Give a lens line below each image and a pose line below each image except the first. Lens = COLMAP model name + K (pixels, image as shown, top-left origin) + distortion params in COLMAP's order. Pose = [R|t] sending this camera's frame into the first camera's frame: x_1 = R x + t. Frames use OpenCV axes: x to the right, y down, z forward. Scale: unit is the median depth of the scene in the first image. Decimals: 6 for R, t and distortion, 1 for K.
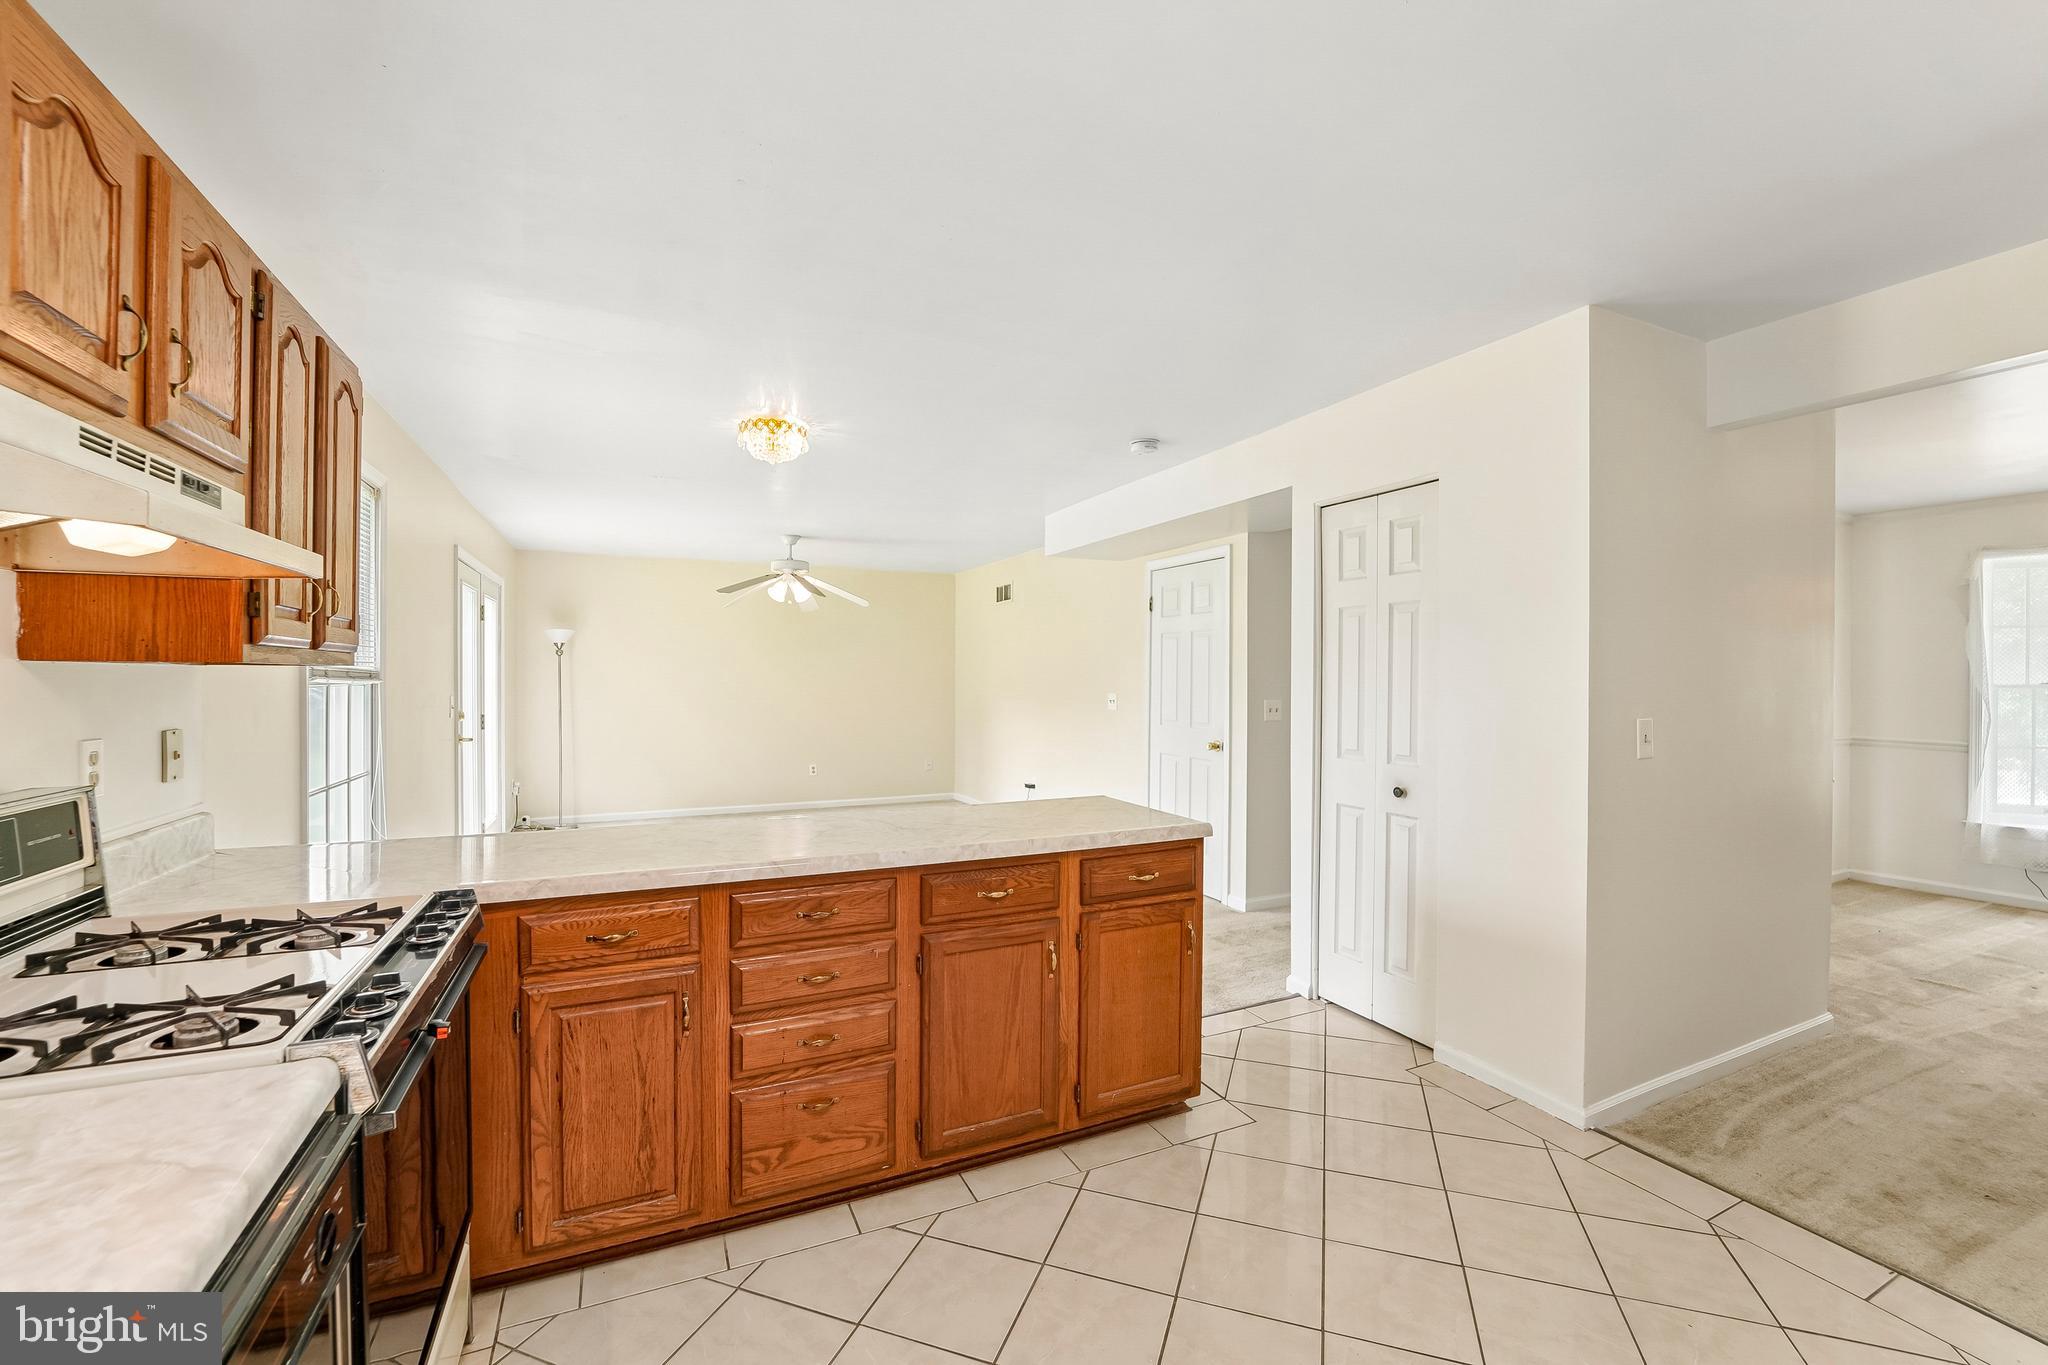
lens RADIAL K [[831.1, 0, 1028.7], [0, 831.1, 685.7], [0, 0, 1]] dist [-0.020203, 0.001112]
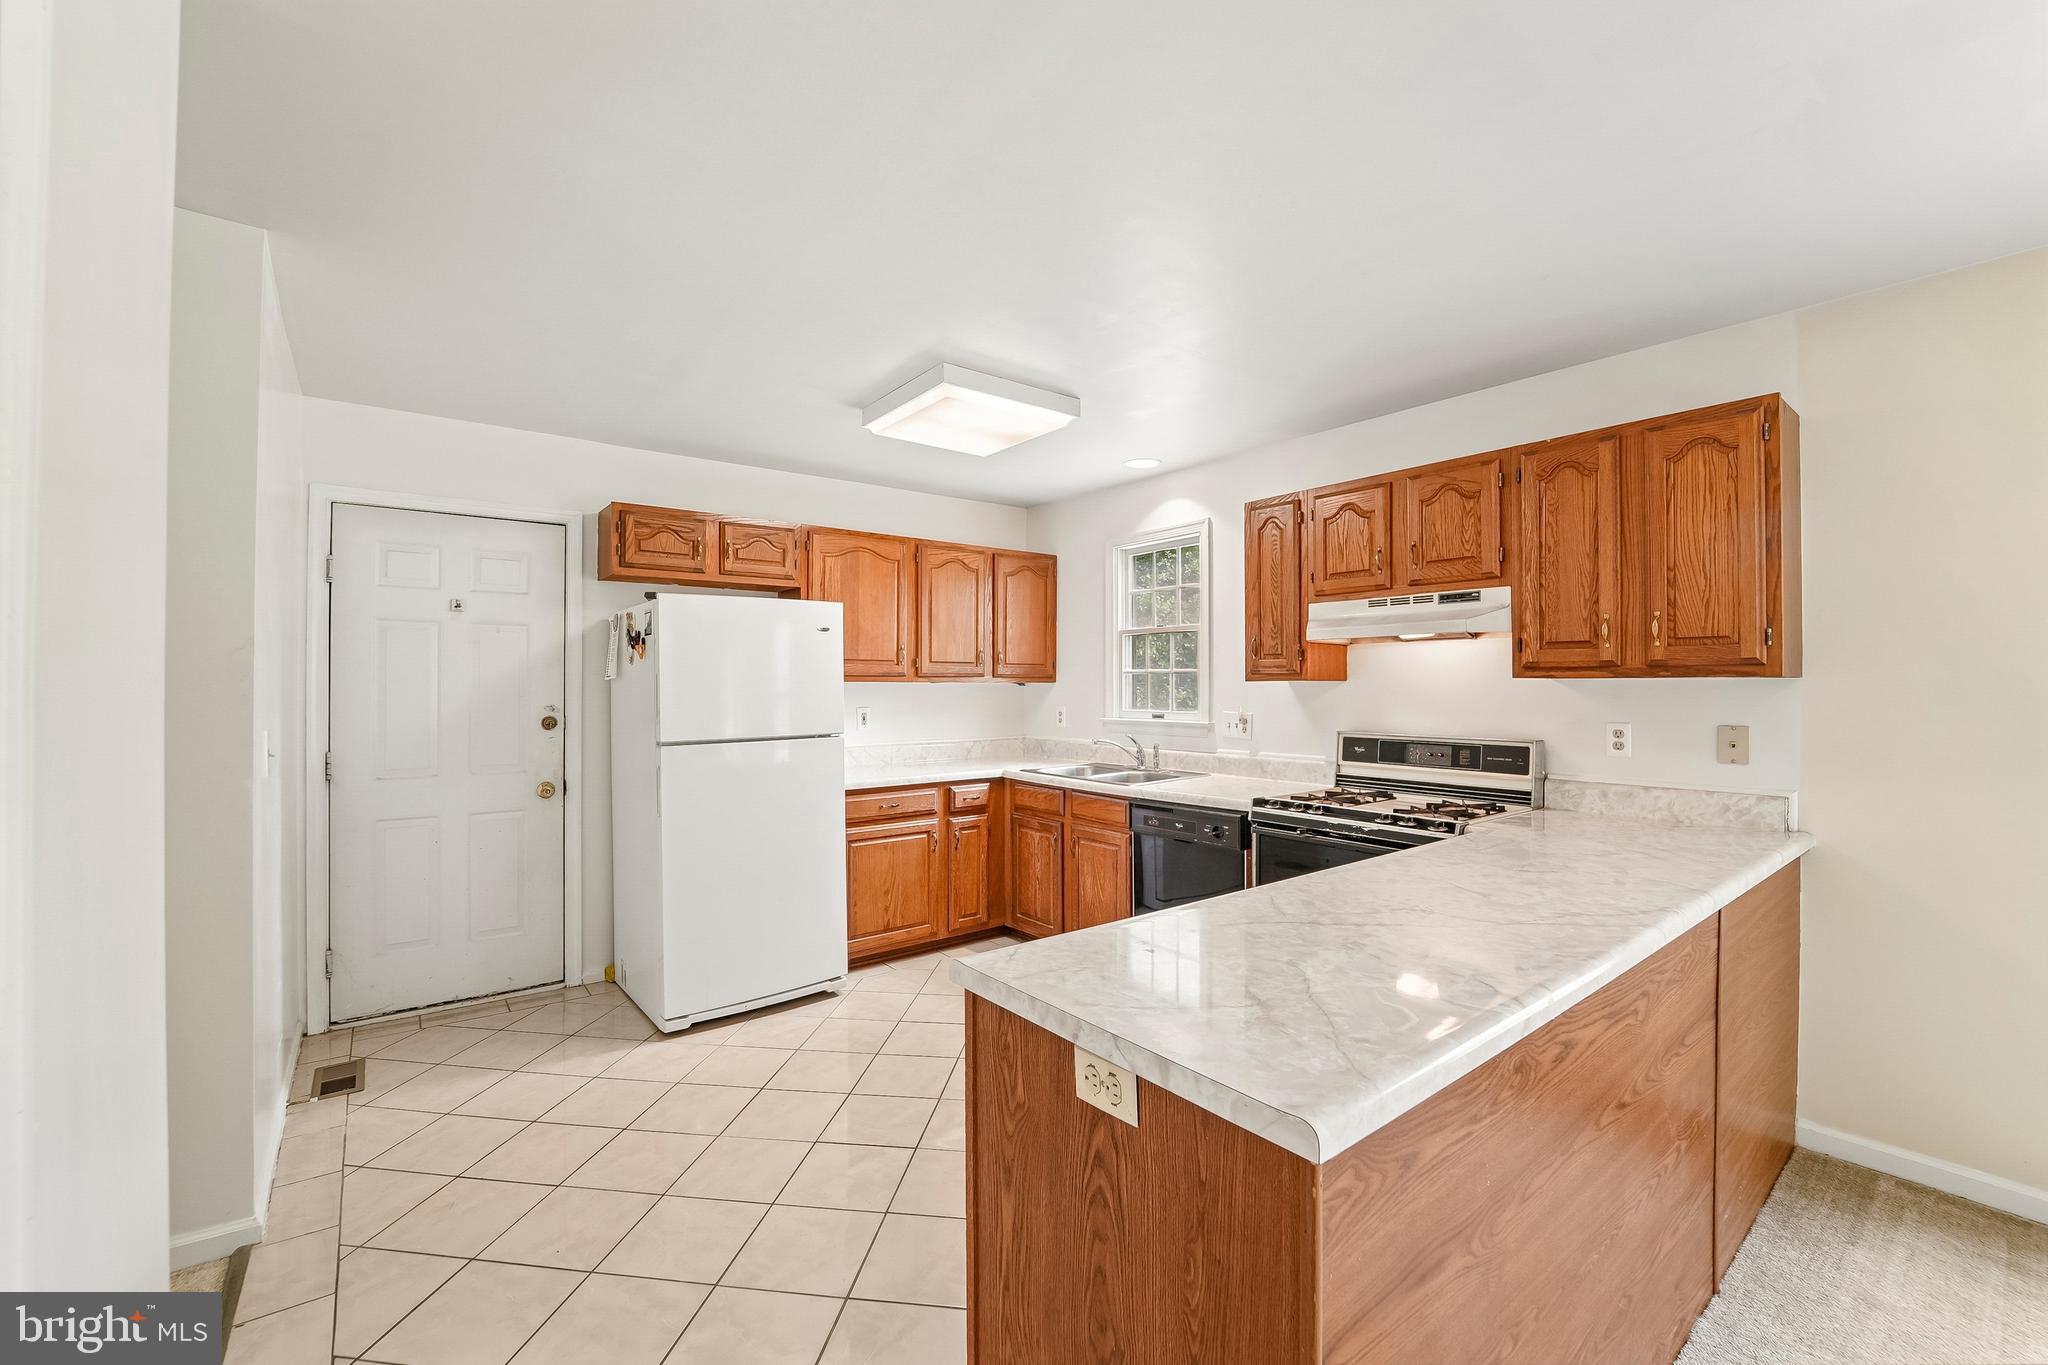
lens RADIAL K [[831.1, 0, 1025.1], [0, 831.1, 678.4], [0, 0, 1]] dist [-0.020203, 0.001112]
pose [[-0.972446, -0.008547, -0.232971, 0.353253], [-0.008794, 0.999961, 0.000021, -0.012574], [0.232962, 0.002069, -0.972484, 1.723080]]
